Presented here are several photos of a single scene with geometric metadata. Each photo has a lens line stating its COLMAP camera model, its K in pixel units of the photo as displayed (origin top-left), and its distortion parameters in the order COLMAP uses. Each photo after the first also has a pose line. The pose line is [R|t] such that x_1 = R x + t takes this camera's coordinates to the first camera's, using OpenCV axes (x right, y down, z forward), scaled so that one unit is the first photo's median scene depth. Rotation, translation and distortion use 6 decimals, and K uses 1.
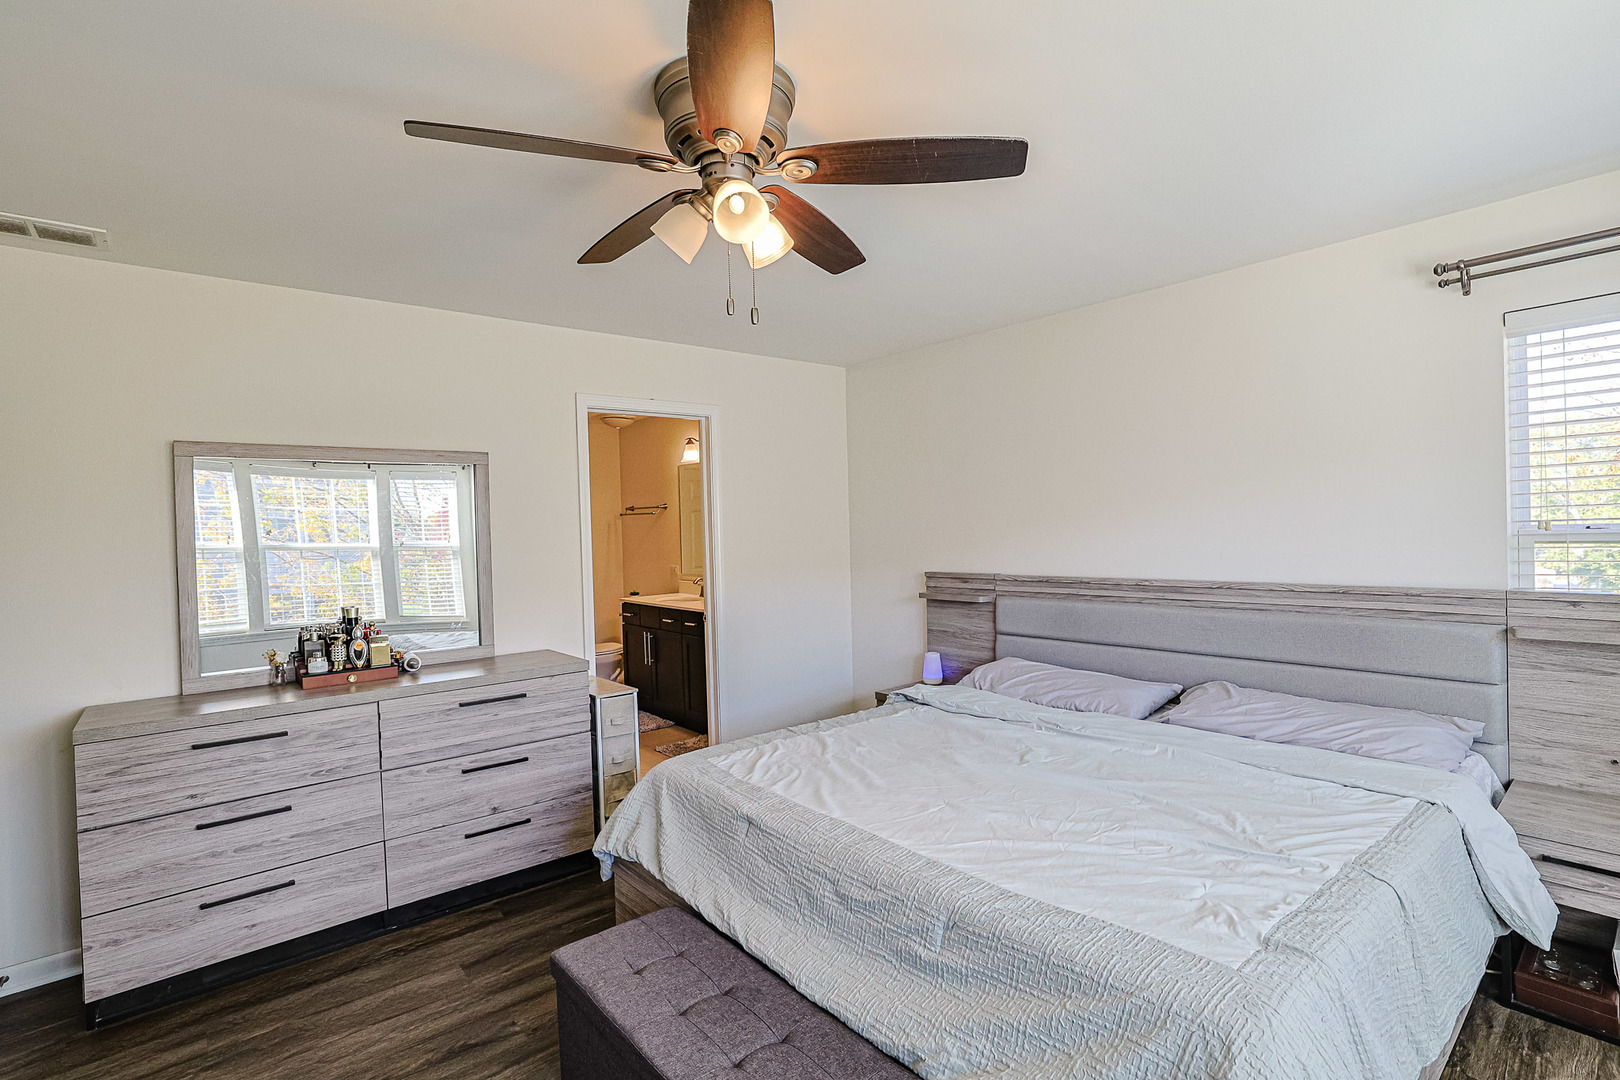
lens RADIAL K [[758.4, 0, 804.8], [0, 758.4, 542.0], [0, 0, 1]] dist [-0.012864, 0.000005]
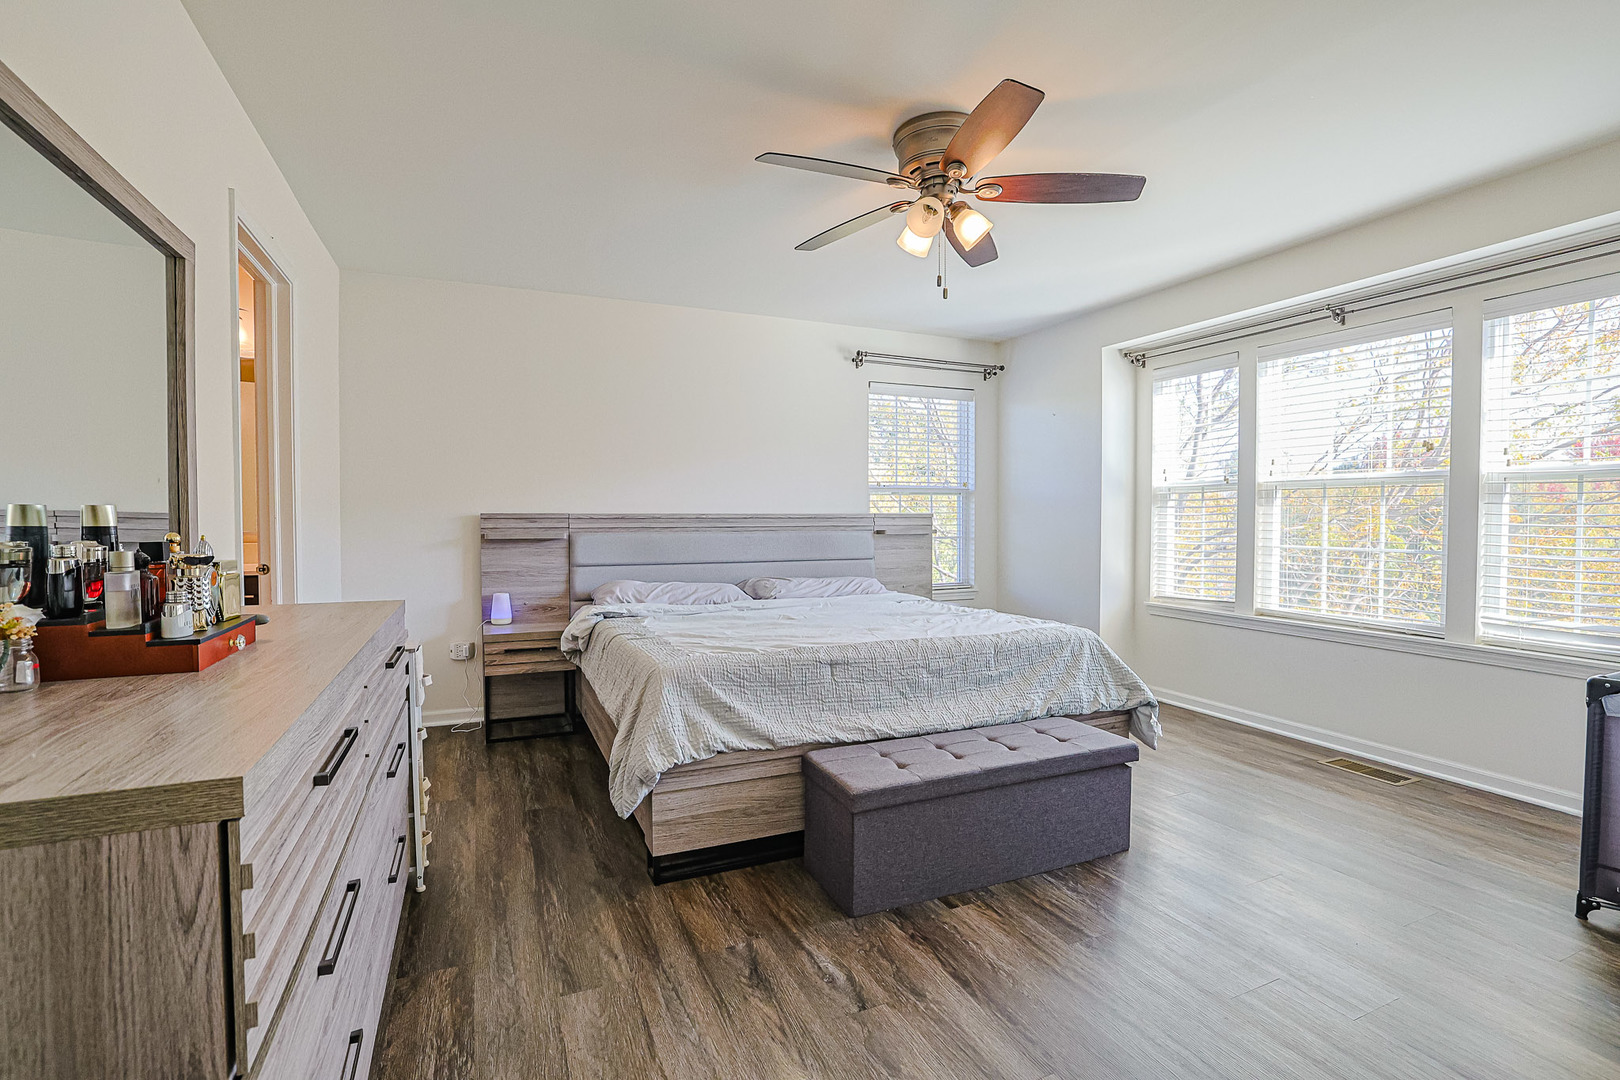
lens RADIAL K [[724.7, 0, 806.3], [0, 724.7, 533.8], [0, 0, 1]] dist [-0.027603, 0.002558]
pose [[0.283180, 0.007747, 0.959035, -0.735056], [0.010428, 0.999883, -0.011157, 0.097679], [-0.959010, 0.013160, 0.283066, 0.412606]]
